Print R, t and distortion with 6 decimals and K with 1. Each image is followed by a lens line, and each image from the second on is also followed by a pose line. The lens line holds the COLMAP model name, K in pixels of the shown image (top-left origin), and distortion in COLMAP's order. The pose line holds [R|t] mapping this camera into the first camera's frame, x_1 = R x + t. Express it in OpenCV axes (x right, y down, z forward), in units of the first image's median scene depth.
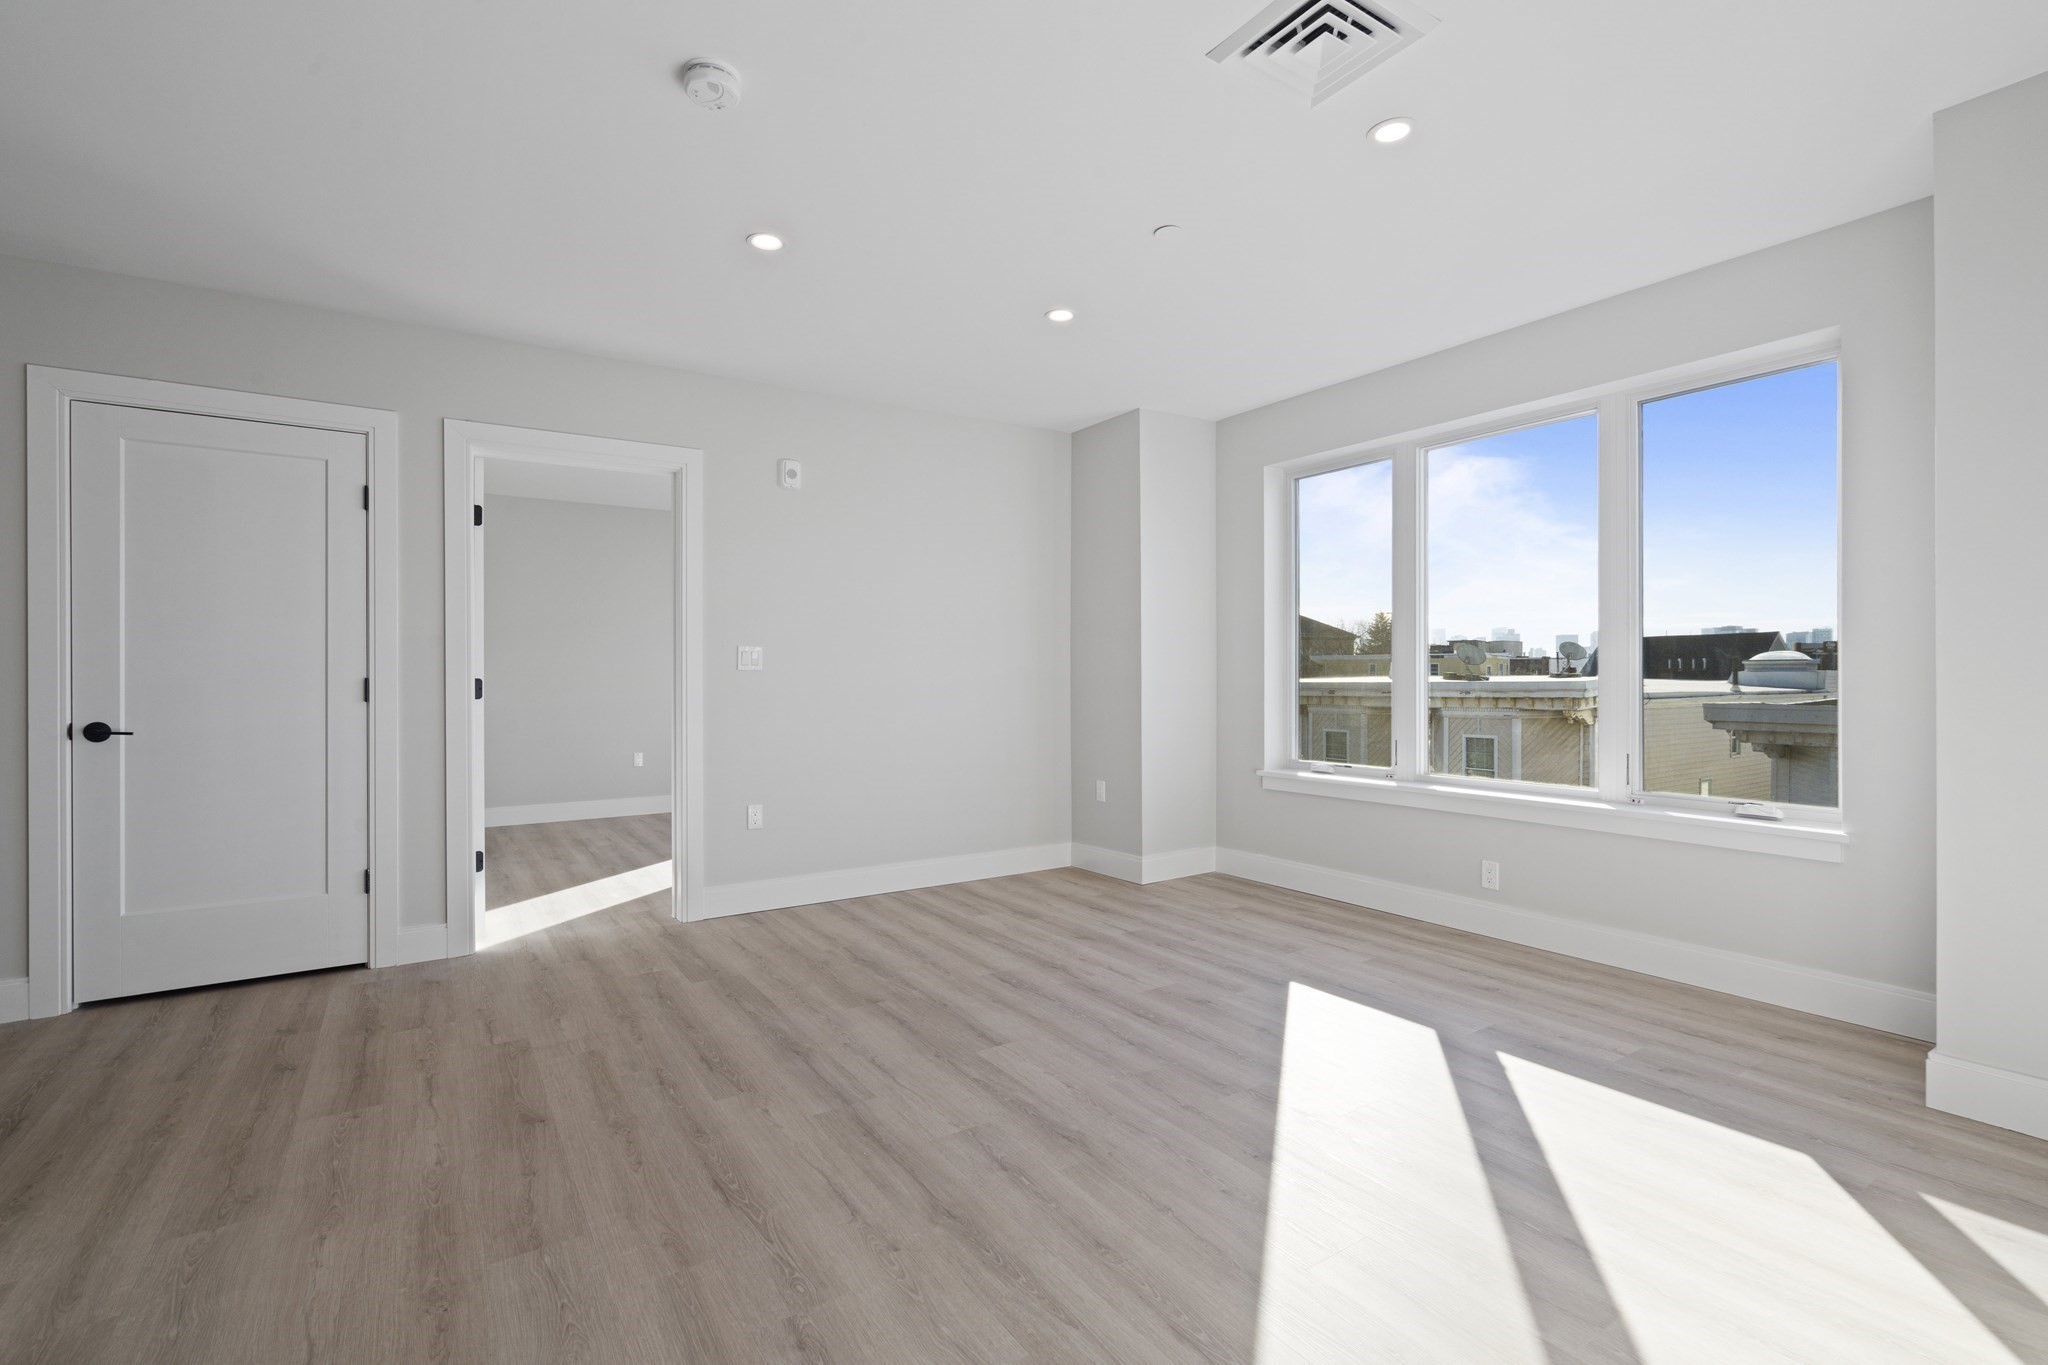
lens RADIAL K [[924.3, 0, 1021.5], [0, 924.3, 685.0], [0, 0, 1]] dist [-0.004810, 0.001851]
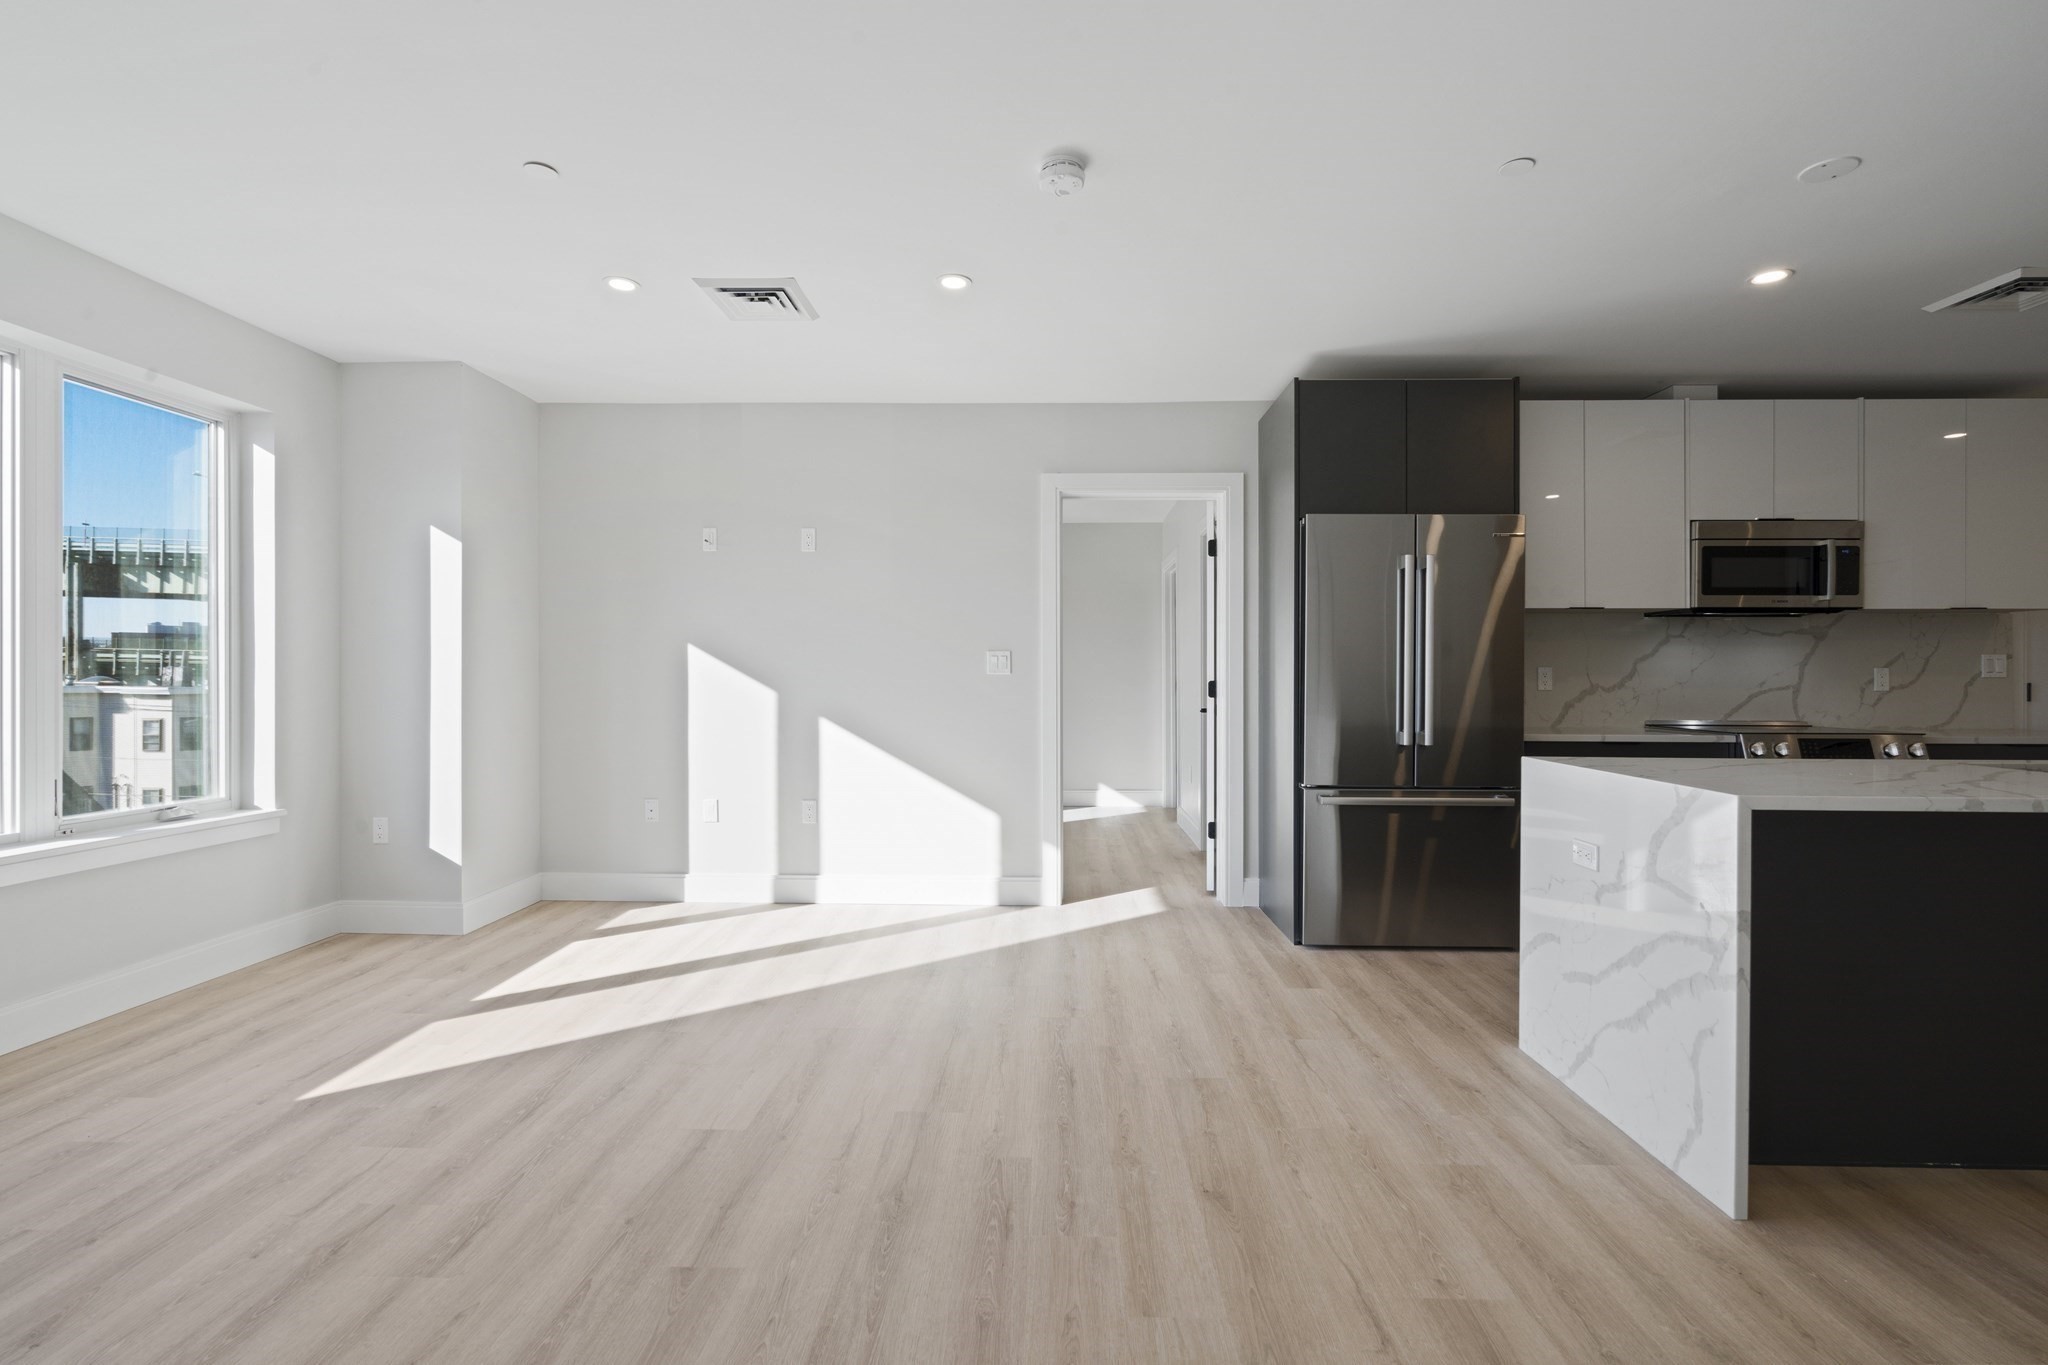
lens RADIAL K [[924.3, 0, 1021.5], [0, 924.3, 685.0], [0, 0, 1]] dist [-0.004810, 0.001851]
pose [[-0.816930, -0.001138, 0.576736, -0.595483], [0.008324, 0.999871, 0.013763, -0.019630], [-0.576677, 0.016044, -0.816815, 1.222629]]
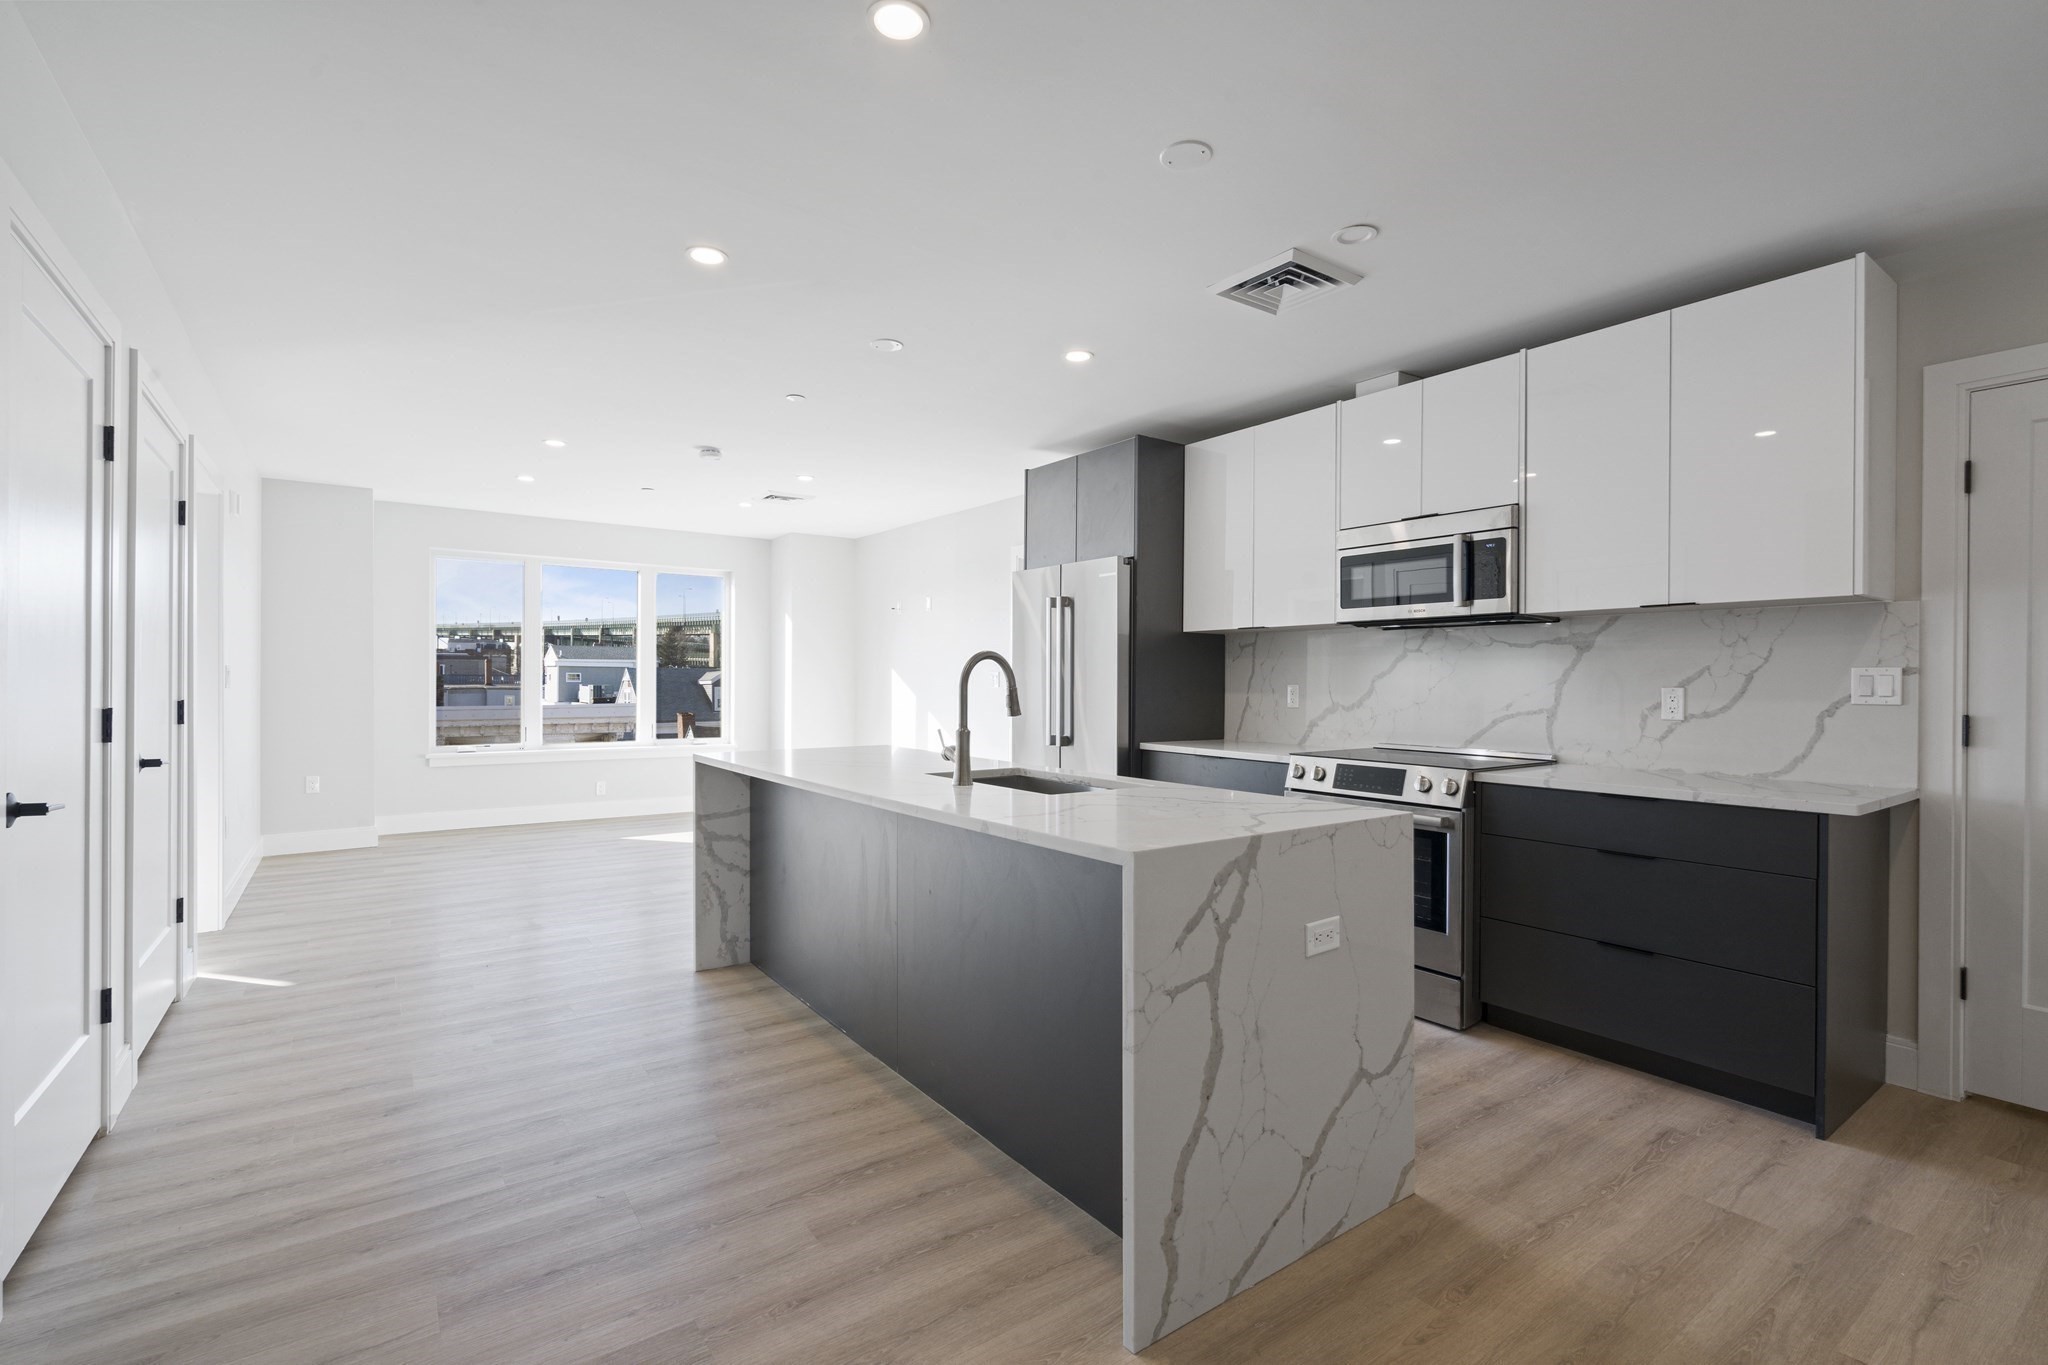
lens RADIAL K [[924.3, 0, 1021.5], [0, 924.3, 685.0], [0, 0, 1]] dist [-0.004810, 0.001851]
pose [[-0.026764, -0.000838, 0.999641, -1.780366], [0.005884, 0.999982, 0.000996, -0.023492], [-0.999624, 0.005909, -0.026759, 0.121134]]
